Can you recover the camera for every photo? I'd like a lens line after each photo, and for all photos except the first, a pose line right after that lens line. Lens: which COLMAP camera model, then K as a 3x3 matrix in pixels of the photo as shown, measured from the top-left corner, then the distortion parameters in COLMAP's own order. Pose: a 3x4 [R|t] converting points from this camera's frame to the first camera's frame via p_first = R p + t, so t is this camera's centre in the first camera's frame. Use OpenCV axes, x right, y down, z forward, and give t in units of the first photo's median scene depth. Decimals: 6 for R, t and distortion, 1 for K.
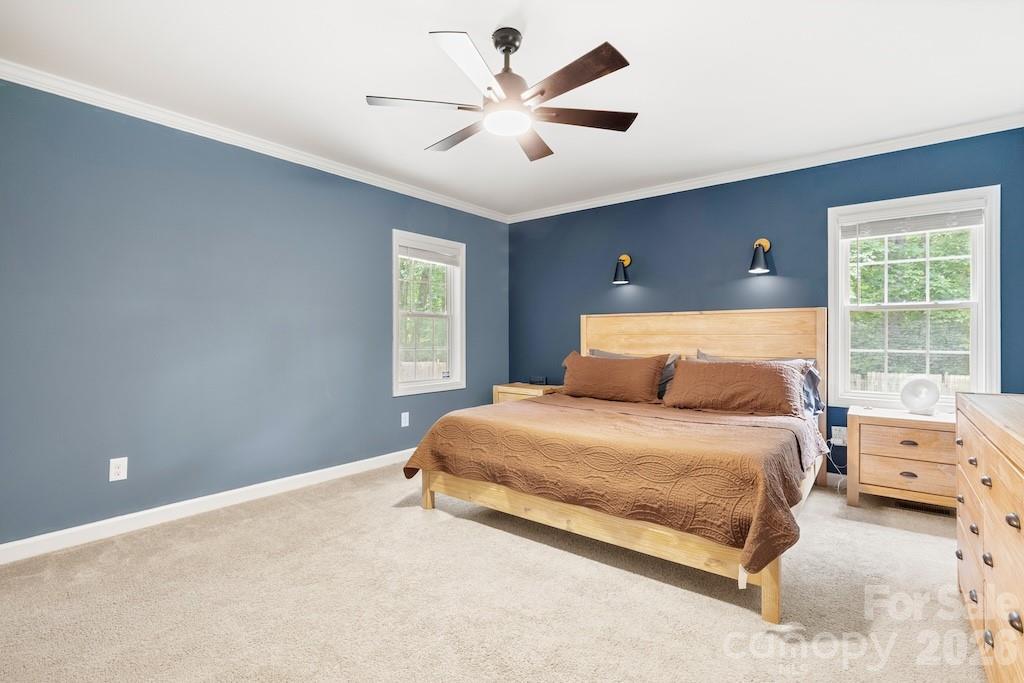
lens RADIAL K [[479.7, 0, 509.3], [0, 479.7, 334.4], [0, 0, 1]] dist [-0.008219, 0.001607]
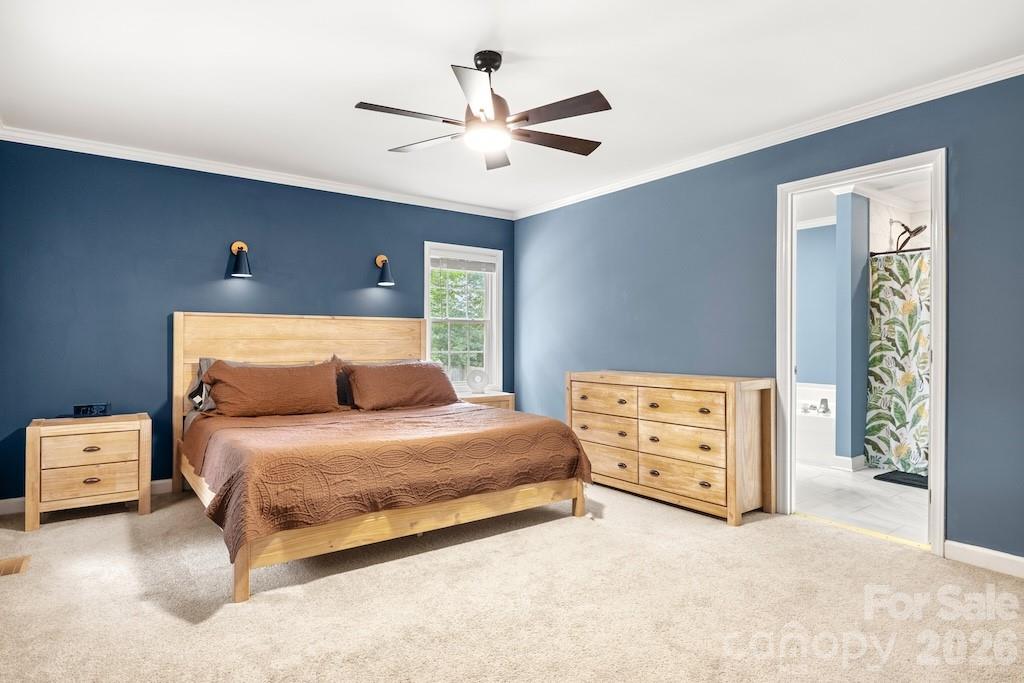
lens RADIAL K [[558.7, 0, 508.3], [0, 558.7, 343.5], [0, 0, 1]] dist [-0.000679, 0.000049]
pose [[0.267347, -0.002086, 0.963598, -0.773031], [-0.006355, 0.999972, 0.003928, 0.001956], [-0.963579, -0.007174, 0.267326, 0.416291]]
